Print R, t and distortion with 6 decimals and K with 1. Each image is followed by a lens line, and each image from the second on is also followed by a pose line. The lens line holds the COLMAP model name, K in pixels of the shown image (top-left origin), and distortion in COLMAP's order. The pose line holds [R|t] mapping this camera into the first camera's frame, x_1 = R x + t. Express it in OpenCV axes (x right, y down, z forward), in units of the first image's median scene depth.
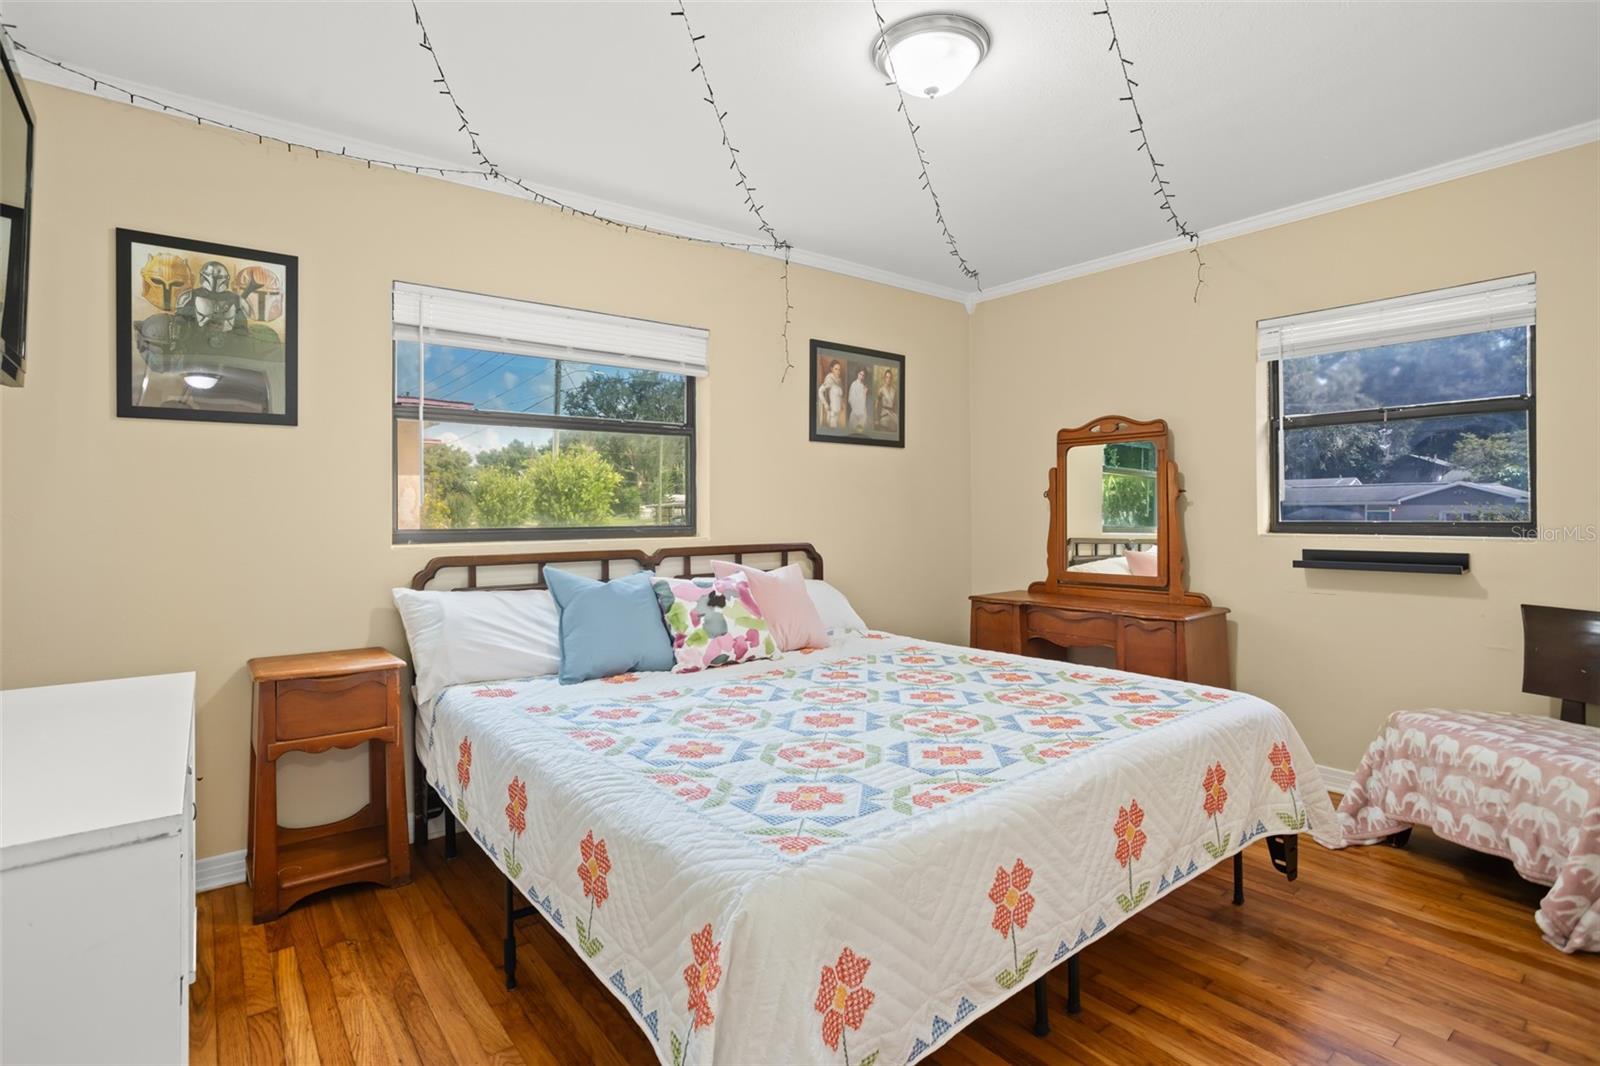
lens RADIAL K [[775.1, 0, 806.0], [0, 775.1, 503.2], [0, 0, 1]] dist [-0.022810, 0.005322]
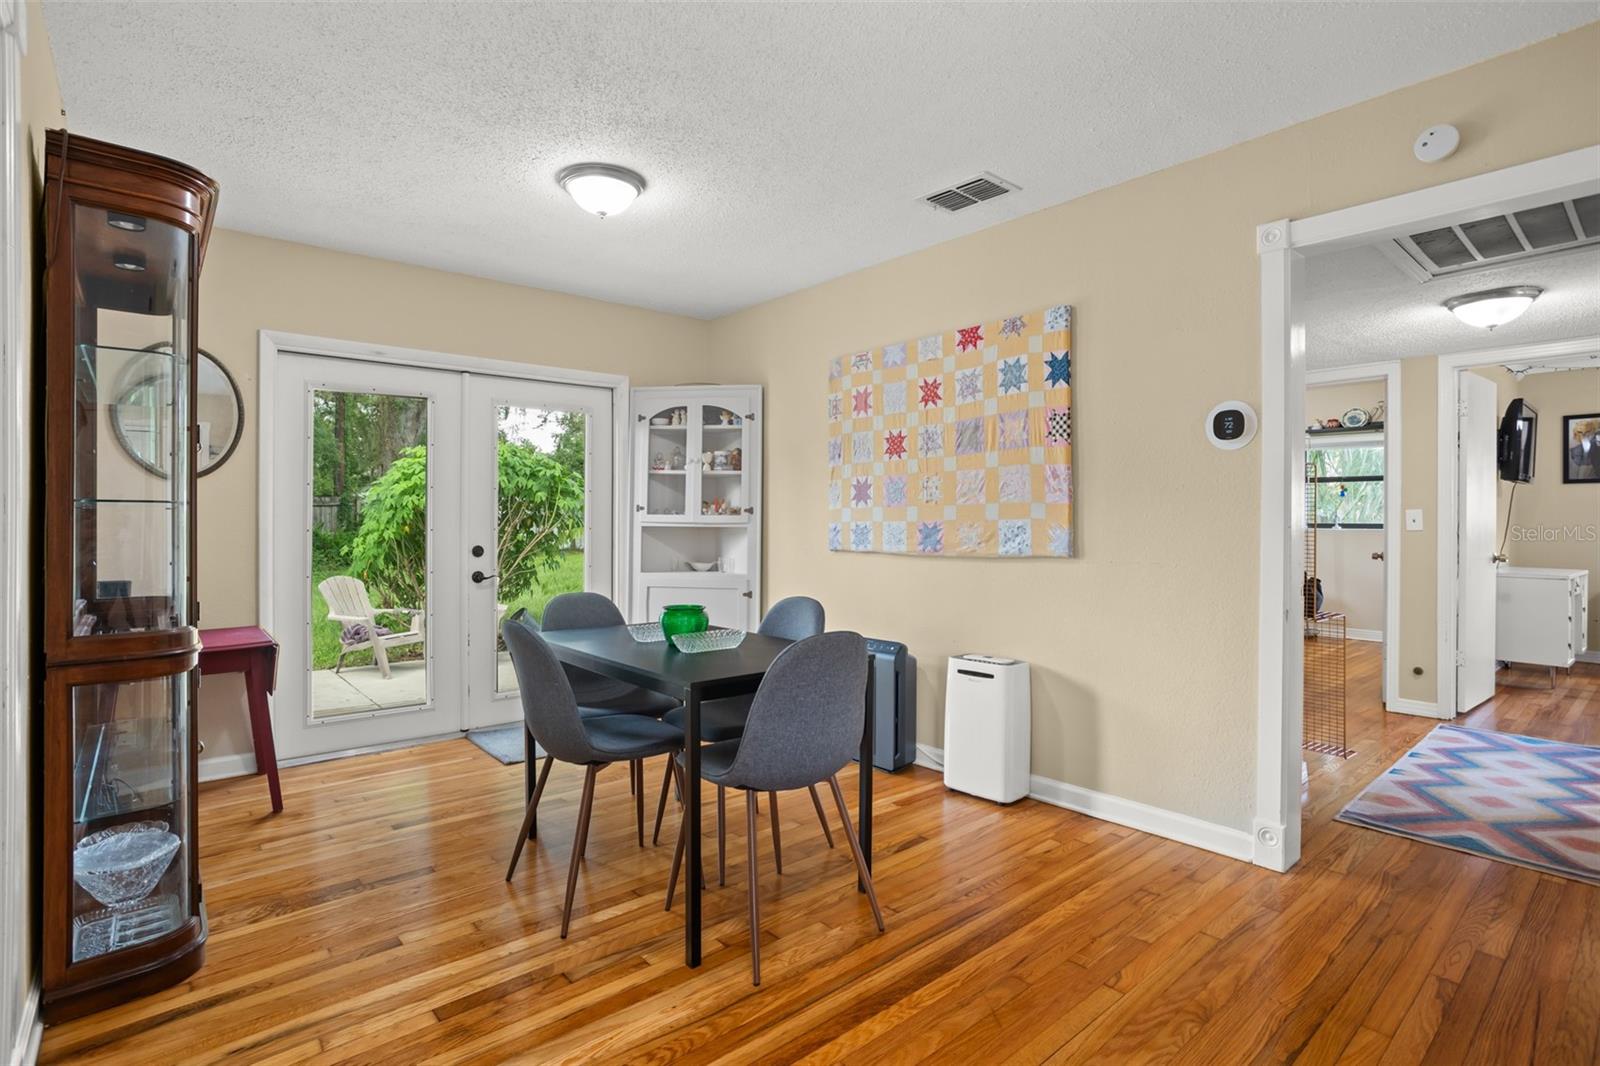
lens RADIAL K [[775.1, 0, 785.2], [0, 775.1, 519.9], [0, 0, 1]] dist [-0.022810, 0.005322]
pose [[0.021288, 0.004809, -0.999762, 1.702091], [-0.001244, 0.999988, 0.004784, 0.012979], [0.999773, 0.001142, 0.021294, -1.781668]]
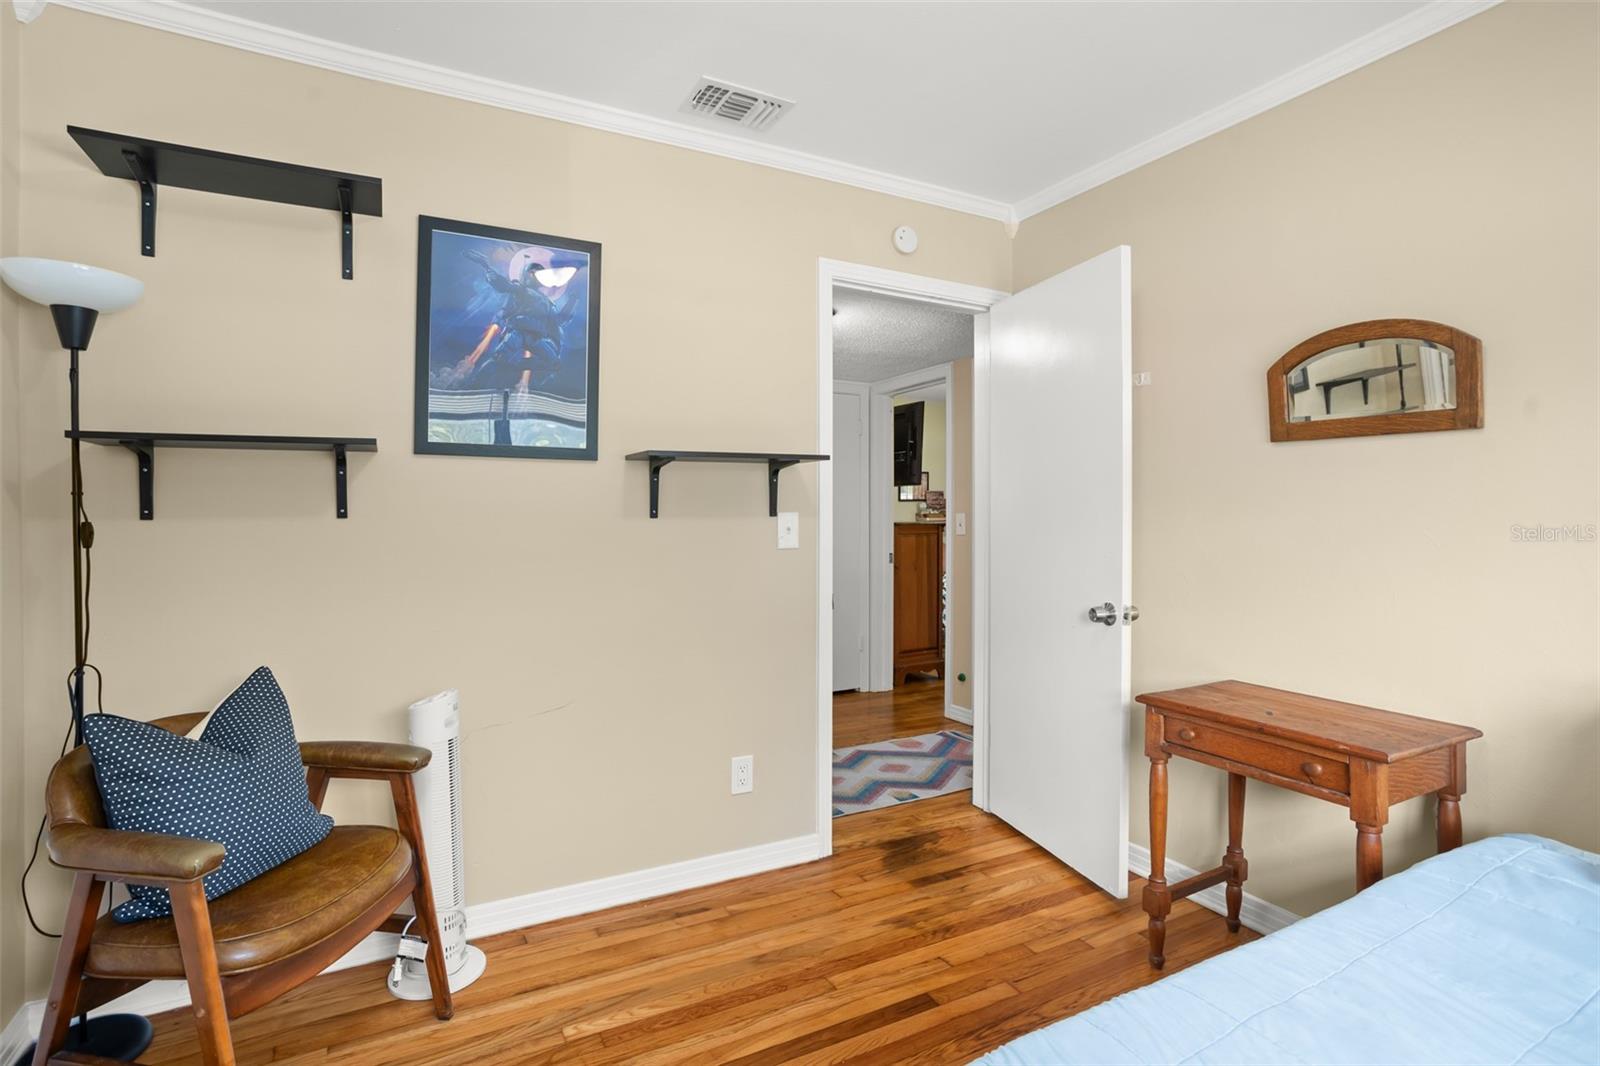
lens RADIAL K [[775.1, 0, 799.6], [0, 775.1, 526.9], [0, 0, 1]] dist [-0.022810, 0.005322]
pose [[-0.181864, 0.020996, -0.983099, 1.761095], [0.007370, 0.999773, 0.019989, -0.013244], [0.983296, -0.003610, -0.181978, -0.229036]]
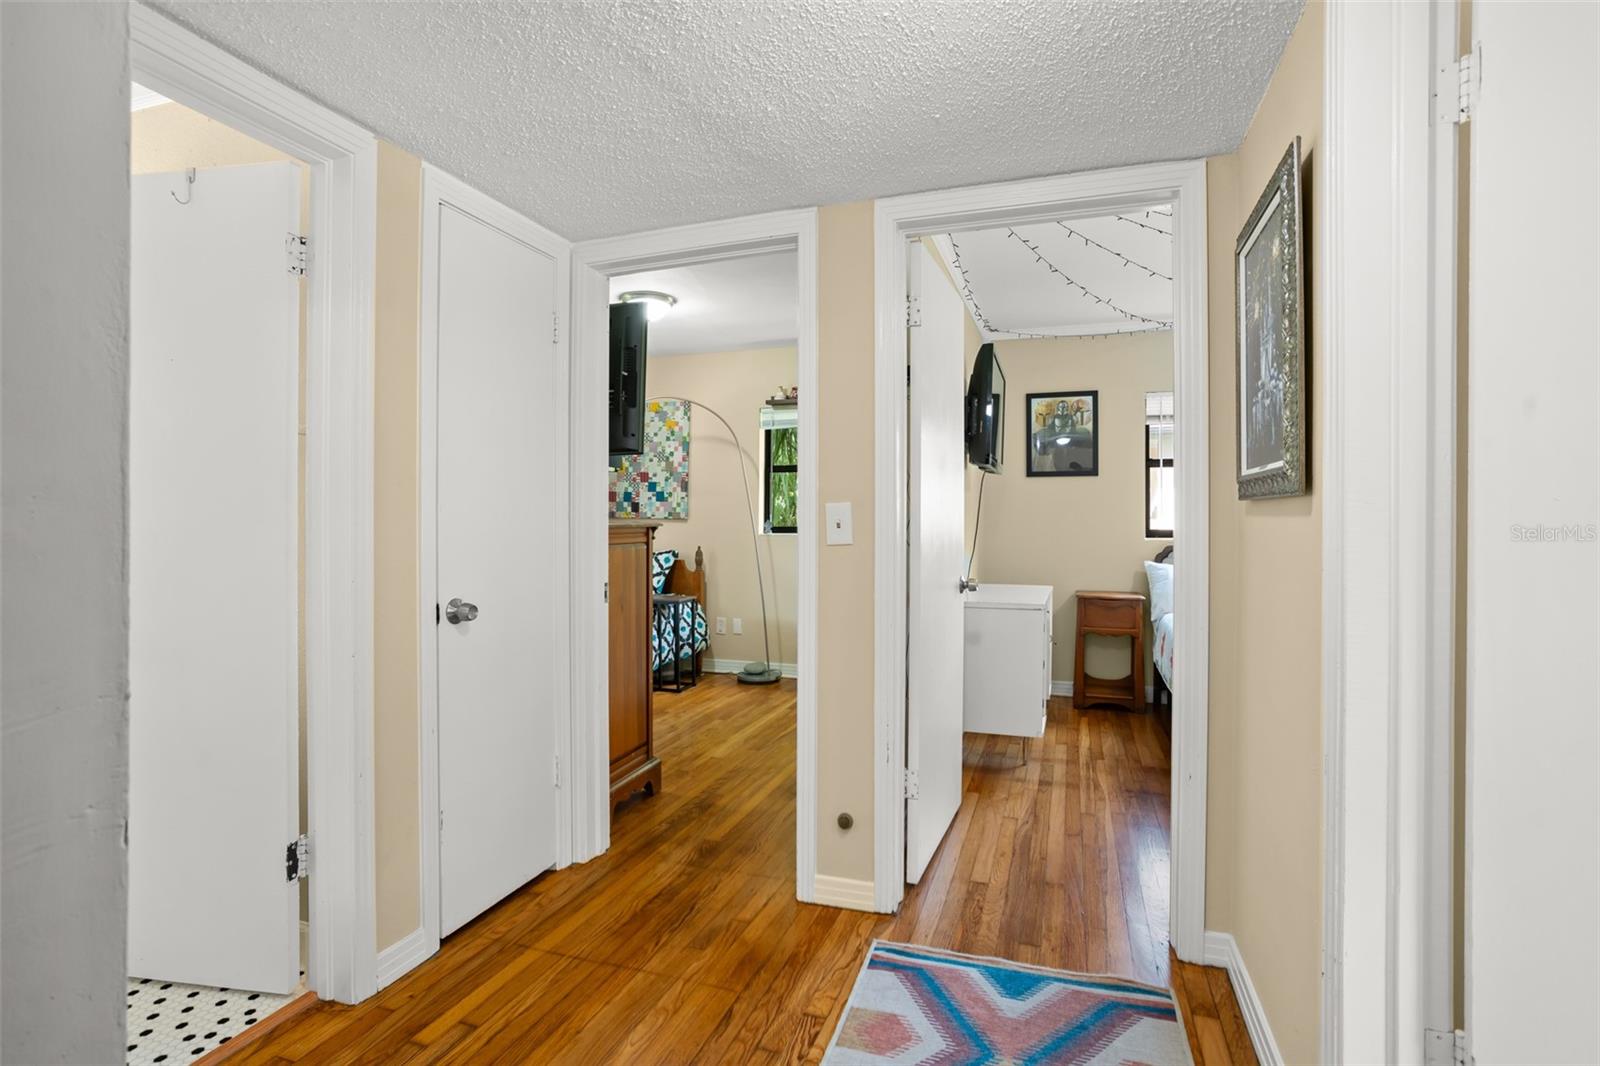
lens RADIAL K [[775.1, 0, 804.1], [0, 775.1, 522.6], [0, 0, 1]] dist [-0.022810, 0.005322]
pose [[0.538483, 0.007948, -0.842599, 0.640543], [-0.004942, 0.999968, 0.006274, 0.013289], [0.842622, 0.000786, 0.538505, -0.748116]]
